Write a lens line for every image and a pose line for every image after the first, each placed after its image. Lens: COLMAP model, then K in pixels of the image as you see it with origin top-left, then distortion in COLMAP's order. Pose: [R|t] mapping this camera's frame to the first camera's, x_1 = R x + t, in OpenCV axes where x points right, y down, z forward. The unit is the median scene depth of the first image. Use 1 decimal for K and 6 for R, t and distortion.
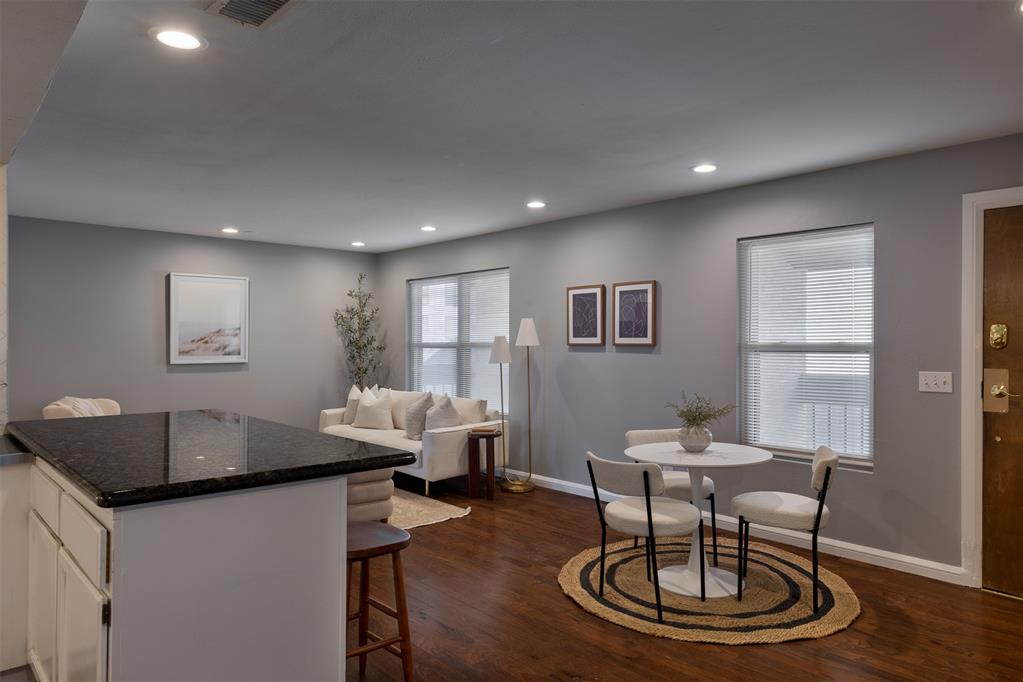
lens RADIAL K [[659.5, 0, 511.5], [0, 659.5, 341.0], [0, 0, 1]] dist [0.017440, -0.000156]
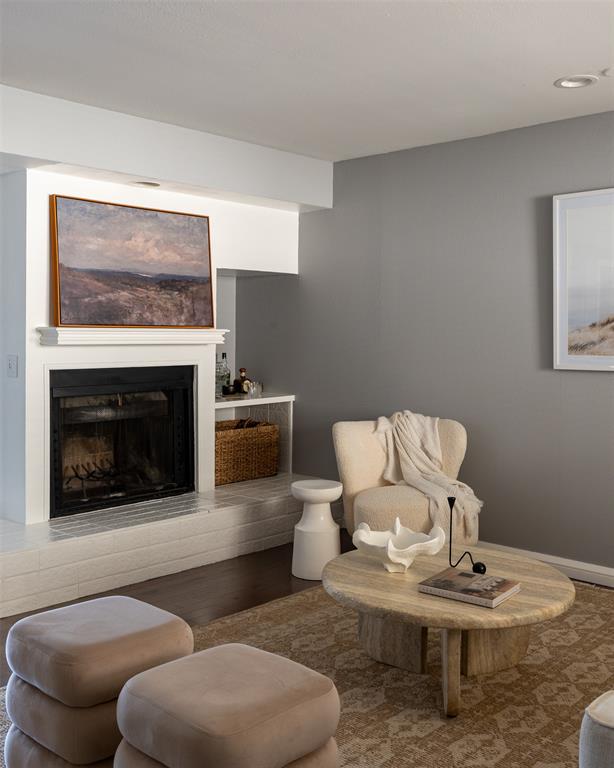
lens RADIAL K [[826.9, 0, 309.5], [0, 826.9, 335.2], [0, 0, 1]] dist [-0.000592, 0.012175]
pose [[0.085910, -0.005976, -0.996285, 0.142323], [-0.005488, 0.999964, -0.006471, 0.014721], [0.996288, 0.006024, 0.085874, 0.846123]]
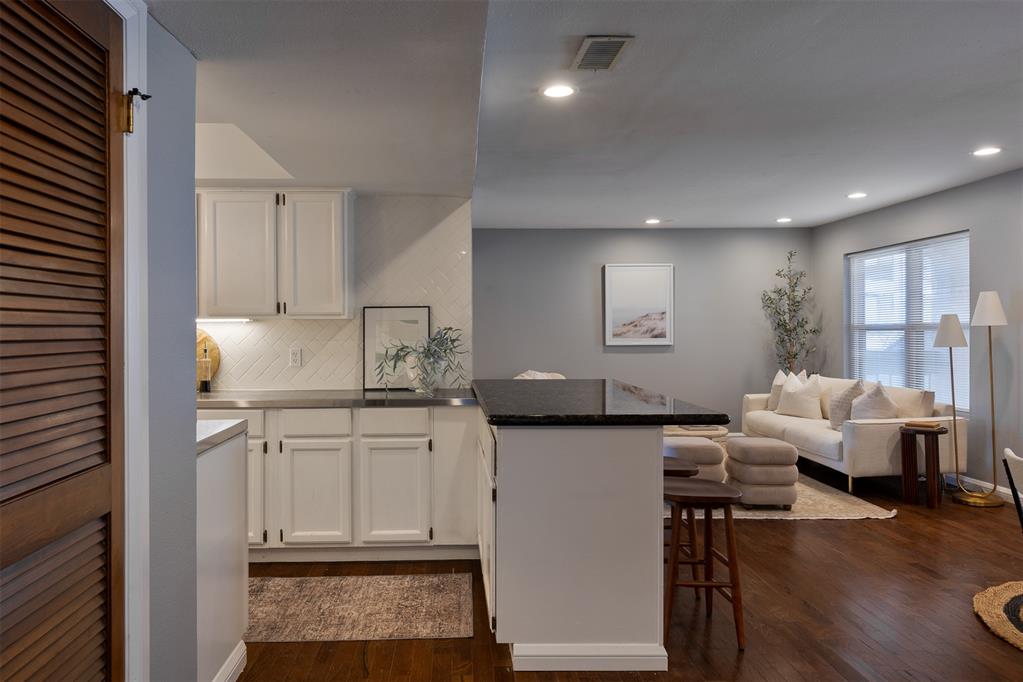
lens RADIAL K [[718.3, 0, 478.0], [0, 718.3, 329.2], [0, 0, 1]] dist [0.023064, 0.000608]
pose [[0.763144, -0.005869, -0.646202, 0.122705], [0.006859, 0.999976, -0.000982, 0.008130], [0.646192, -0.003683, 0.763166, -0.081342]]
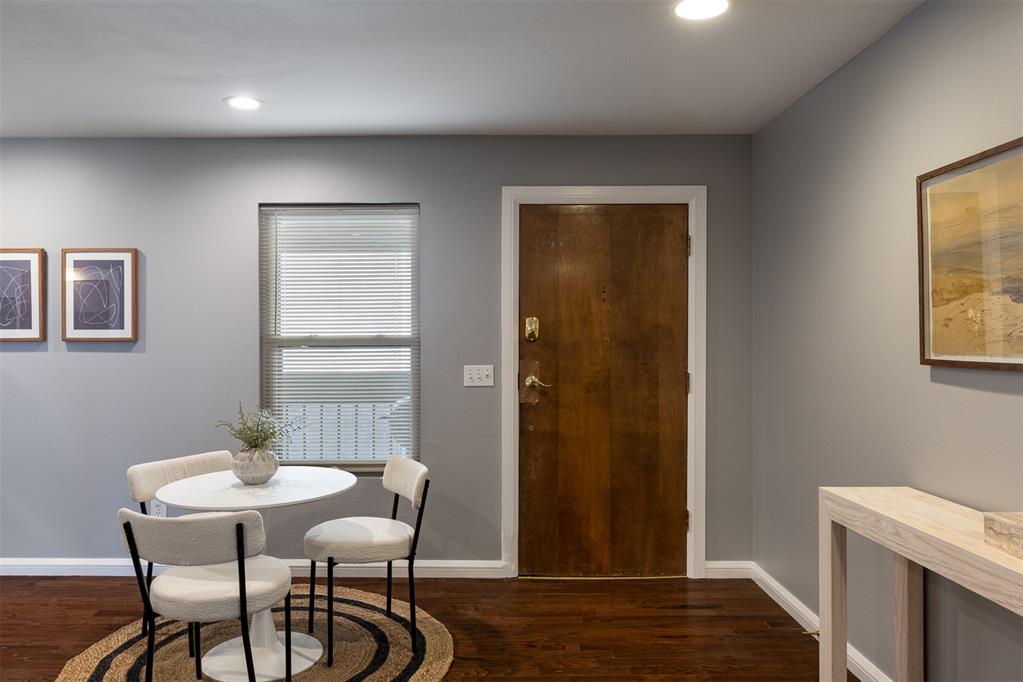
lens RADIAL K [[764.1, 0, 522.2], [0, 764.1, 340.4], [0, 0, 1]] dist [0.005972, 0.002064]
pose [[0.690453, -0.007245, 0.723341, -0.090648], [0.002105, 0.999966, 0.008006, 0.000822], [-0.723374, -0.004005, 0.690445, 0.131330]]
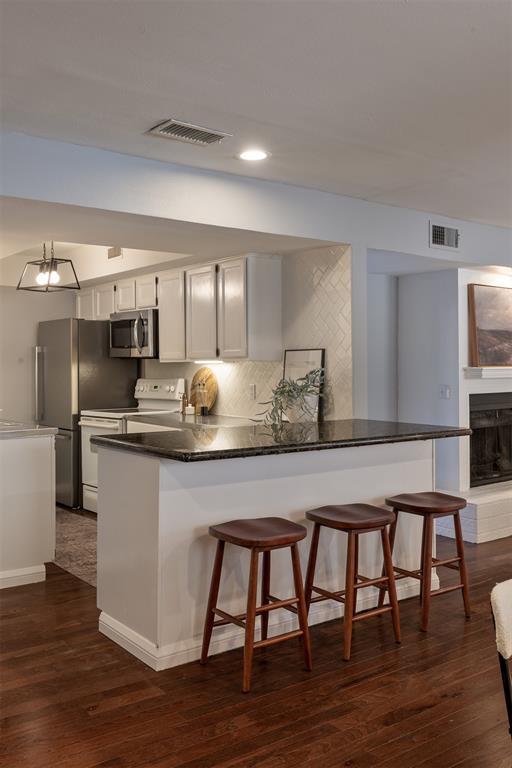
lens RADIAL K [[733.2, 0, 256.7], [0, 733.2, 361.1], [0, 0, 1]] dist [0.003578, -0.000050]
pose [[-0.084887, -0.009070, -0.996349, 0.444924], [0.001943, 0.999955, -0.009268, 0.004613], [0.996389, -0.002722, -0.084865, 0.468376]]
